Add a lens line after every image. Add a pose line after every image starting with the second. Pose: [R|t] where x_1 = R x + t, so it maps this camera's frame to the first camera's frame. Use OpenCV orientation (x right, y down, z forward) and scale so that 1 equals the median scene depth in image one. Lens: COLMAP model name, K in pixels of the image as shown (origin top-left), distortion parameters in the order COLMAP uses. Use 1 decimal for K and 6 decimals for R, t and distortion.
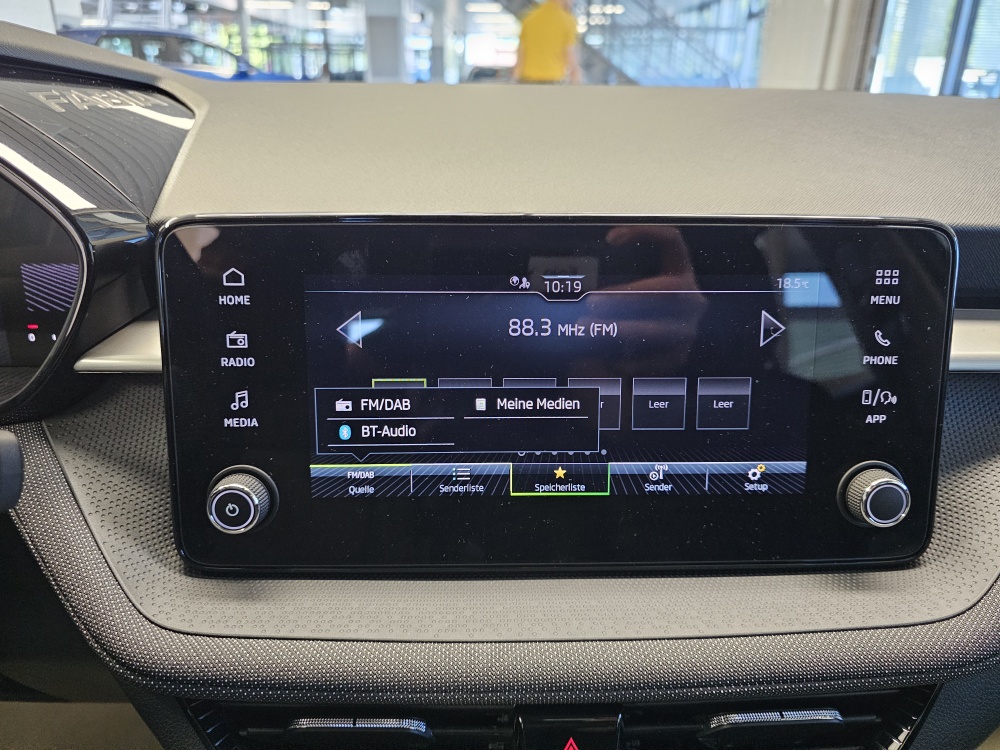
lens RADIAL K [[684.3, 0, 498.4], [0, 684.3, 372.1], [0, 0, 1]] dist [0.024325, -0.043278]
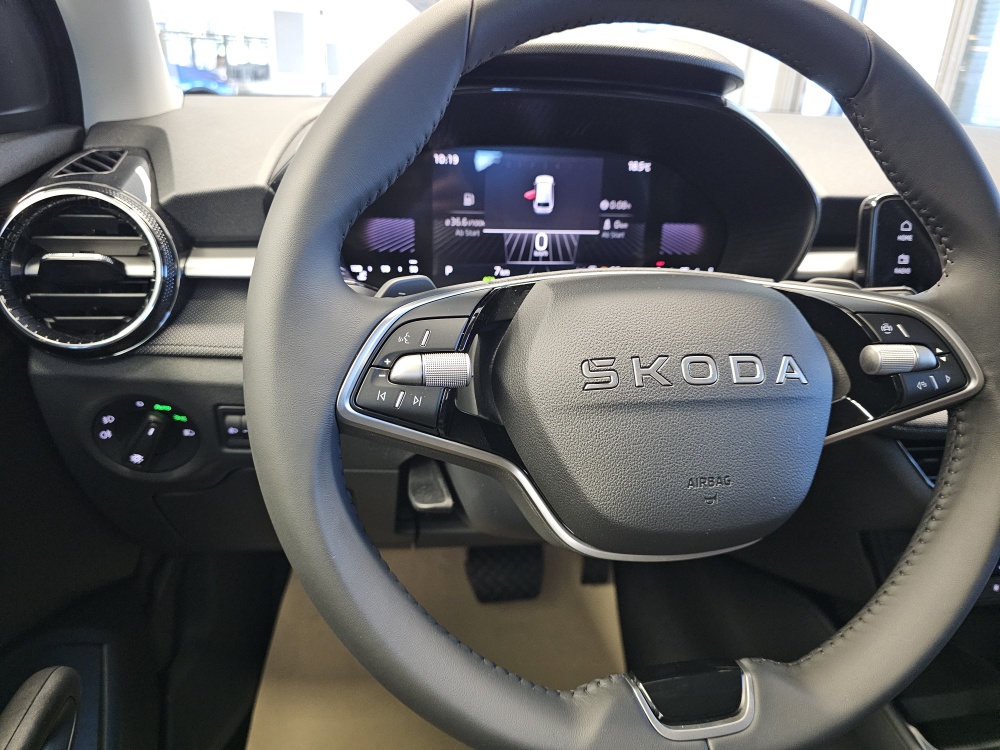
lens RADIAL K [[684.3, 0, 498.4], [0, 684.3, 372.1], [0, 0, 1]] dist [0.024325, -0.043278]
pose [[0.986495, -0.022726, 0.162208, -1.770151], [0.022736, 0.999740, 0.001792, 0.232805], [-0.162206, 0.001920, 0.986755, -0.685174]]
